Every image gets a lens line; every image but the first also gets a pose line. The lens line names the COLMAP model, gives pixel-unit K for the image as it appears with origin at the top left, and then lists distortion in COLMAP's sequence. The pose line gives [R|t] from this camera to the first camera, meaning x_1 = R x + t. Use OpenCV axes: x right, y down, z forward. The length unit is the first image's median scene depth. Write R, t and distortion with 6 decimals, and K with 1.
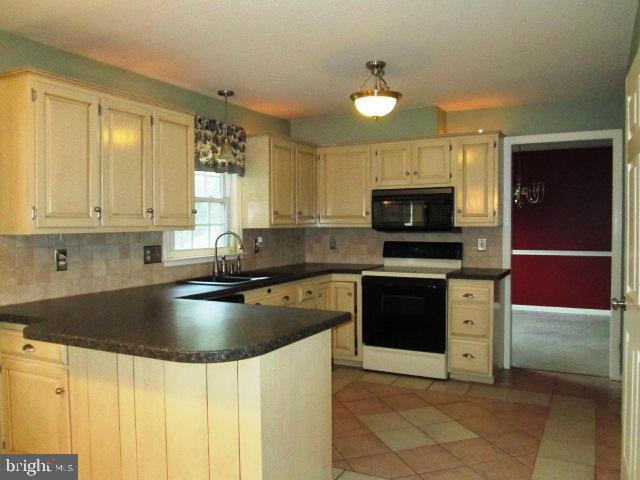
lens RADIAL K [[529.4, 0, 319.5], [0, 529.4, 238.7], [0, 0, 1]] dist [-0.037512, 0.021764]
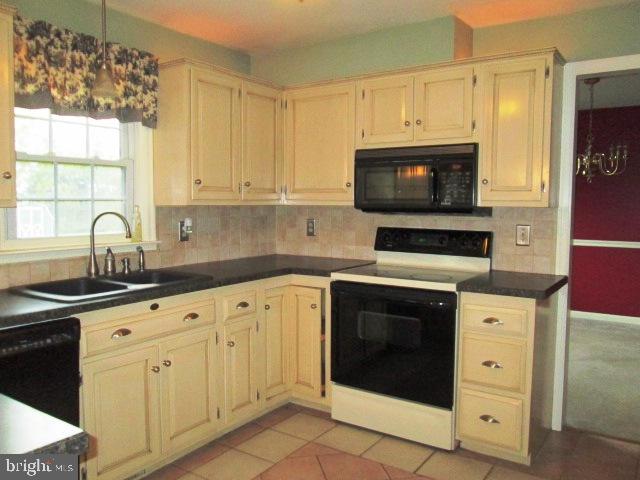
lens RADIAL K [[529.4, 0, 318.9], [0, 529.4, 241.4], [0, 0, 1]] dist [-0.037512, 0.021764]
pose [[0.993247, 0.019128, -0.114433, 0.142481], [-0.013965, 0.998855, 0.045753, -0.007579], [0.115178, -0.043846, 0.992377, 0.355867]]
